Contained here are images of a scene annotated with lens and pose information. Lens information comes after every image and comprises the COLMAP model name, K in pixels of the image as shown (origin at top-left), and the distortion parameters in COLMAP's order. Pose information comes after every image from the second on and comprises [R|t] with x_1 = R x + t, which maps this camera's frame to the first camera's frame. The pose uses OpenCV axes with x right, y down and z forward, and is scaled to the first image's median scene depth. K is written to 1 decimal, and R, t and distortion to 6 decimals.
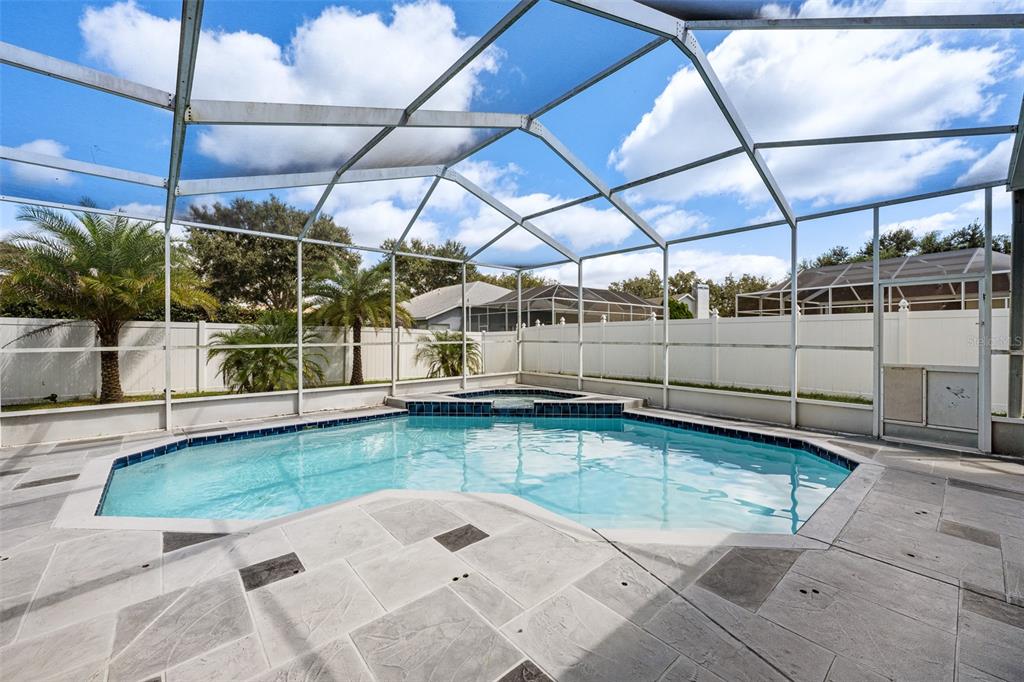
lens RADIAL K [[406.1, 0, 510.8], [0, 406.1, 336.7], [0, 0, 1]] dist [-0.001488, 0.000170]
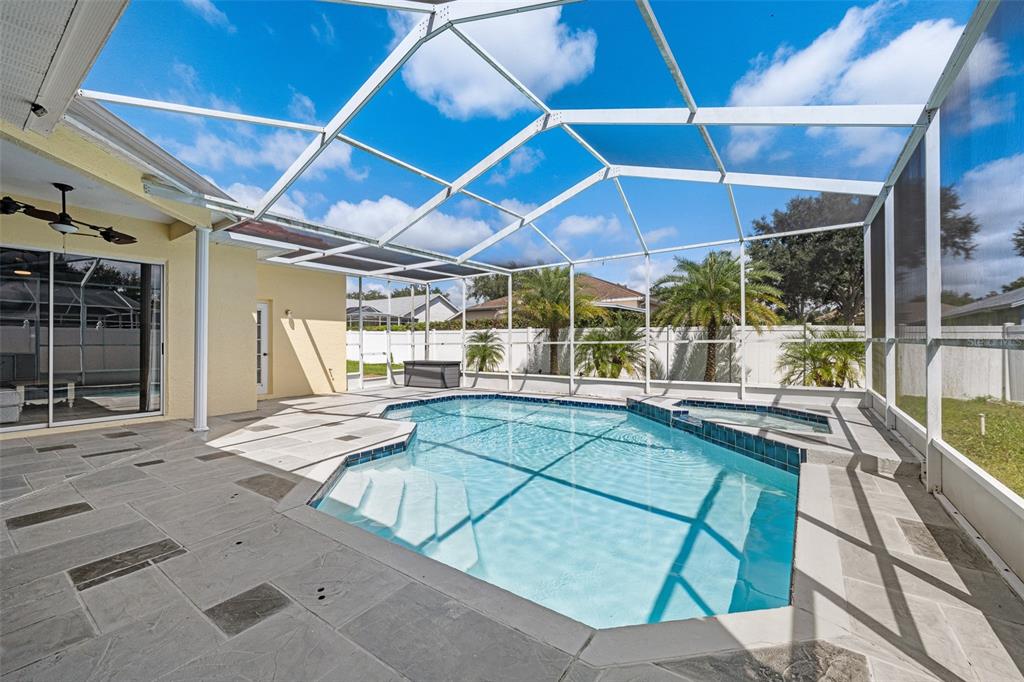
lens RADIAL K [[414.4, 0, 510.4], [0, 414.4, 340.0], [0, 0, 1]] dist [-0.001714, 0.000127]
pose [[0.232256, -0.005125, -0.972641, 0.709811], [0.004156, 0.999982, -0.004277, 0.016808], [0.972646, -0.003049, 0.232274, 0.471057]]
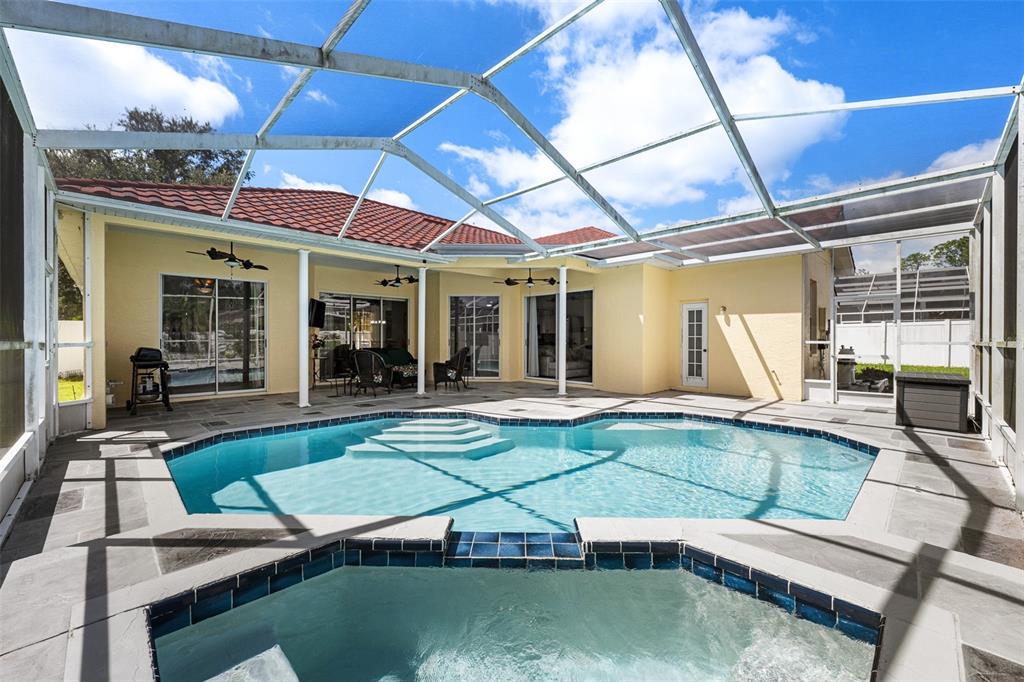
lens RADIAL K [[414.4, 0, 510.4], [0, 414.4, 340.0], [0, 0, 1]] dist [-0.001714, 0.000127]
pose [[-0.998401, -0.000627, -0.056519, 0.022428], [-0.000939, 0.999984, 0.005502, 0.011966], [0.056515, 0.005546, -0.998386, 1.333865]]
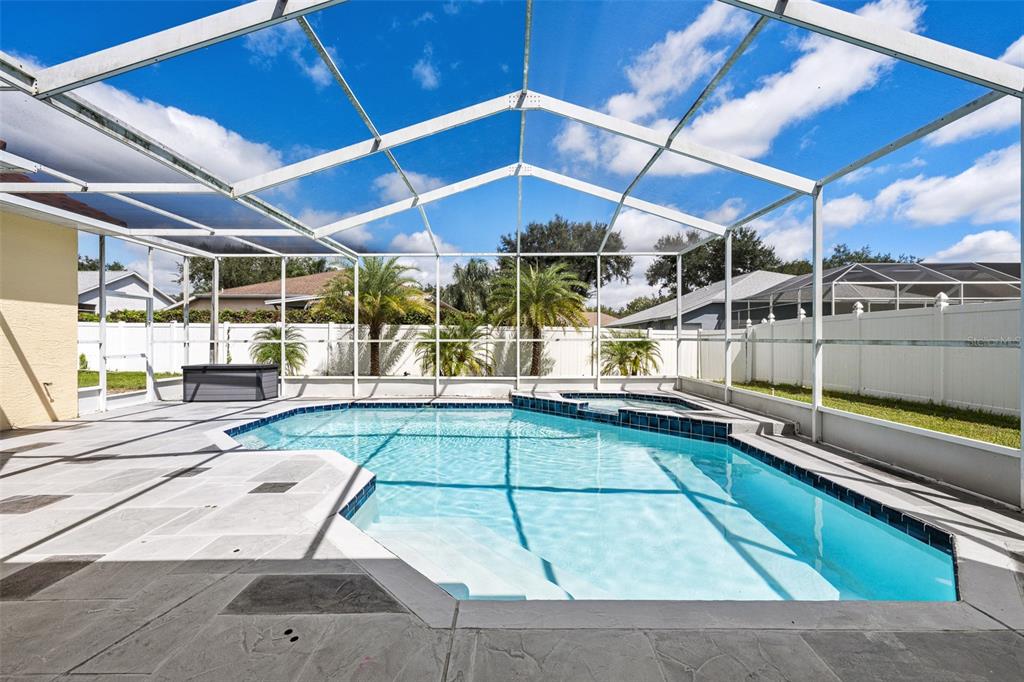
lens RADIAL K [[413.0, 0, 512.0], [0, 413.0, 341.0], [0, 0, 1]] dist [0.000824, -0.000031]
pose [[0.753075, 0.004517, -0.657919, 0.452491], [-0.002554, 0.999989, 0.003943, 0.016281], [0.657930, -0.001289, 0.753078, 0.195235]]
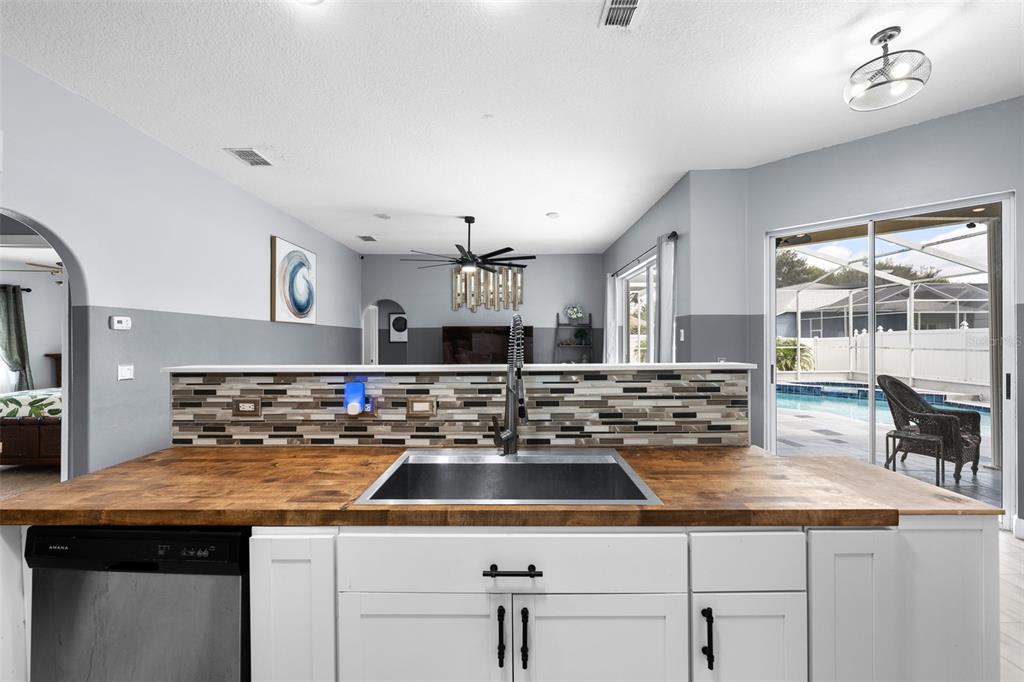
lens RADIAL K [[406.1, 0, 510.8], [0, 406.1, 336.7], [0, 0, 1]] dist [-0.001488, 0.000170]
pose [[0.754472, -0.004230, -0.656319, 0.073484], [-0.000206, 0.999978, -0.006682, -0.017044], [0.656332, 0.005177, 0.754454, -0.908870]]
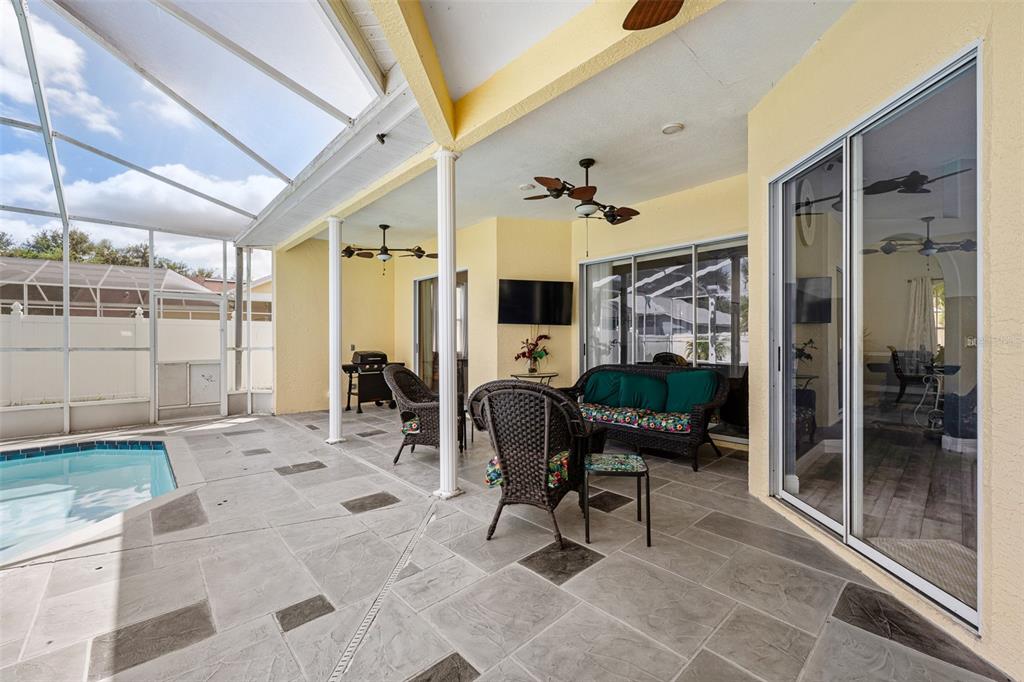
lens RADIAL K [[413.0, 0, 512.0], [0, 413.0, 341.0], [0, 0, 1]] dist [0.000824, -0.000031]
pose [[-0.028930, -0.000178, 0.999581, -0.242657], [0.003662, 0.999993, 0.000284, 0.006991], [-0.999575, 0.003669, -0.028929, -0.012698]]
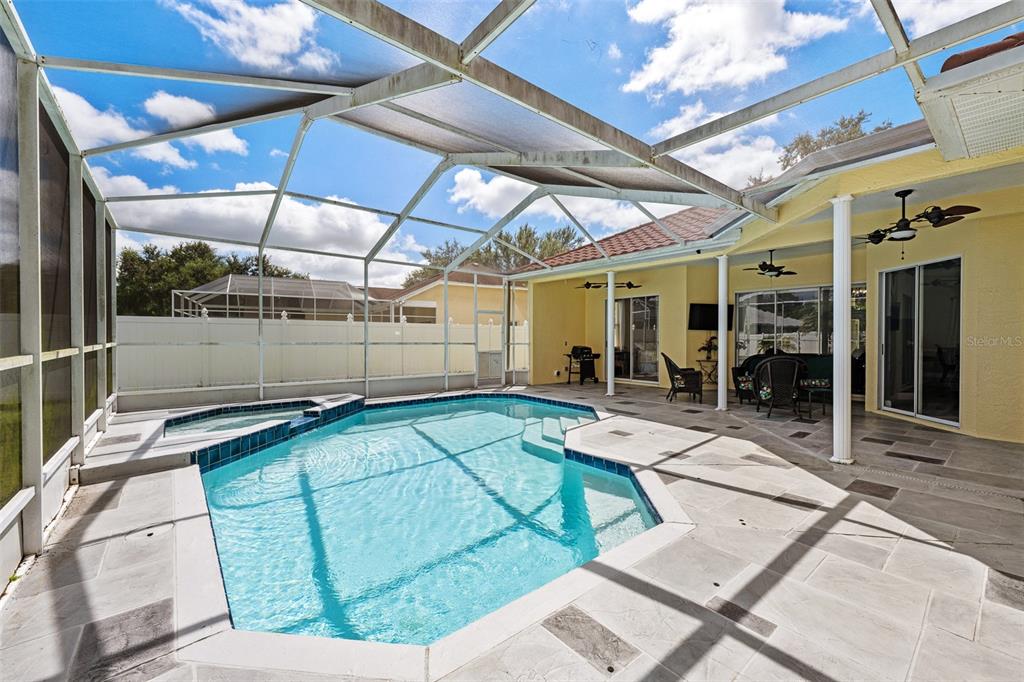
lens RADIAL K [[414.4, 0, 510.4], [0, 414.4, 340.0], [0, 0, 1]] dist [-0.001714, 0.000127]
pose [[0.032358, -0.003110, 0.999471, -0.826658], [-0.000226, 0.999995, 0.003119, 0.003494], [-0.999476, -0.000327, 0.032358, 0.545195]]
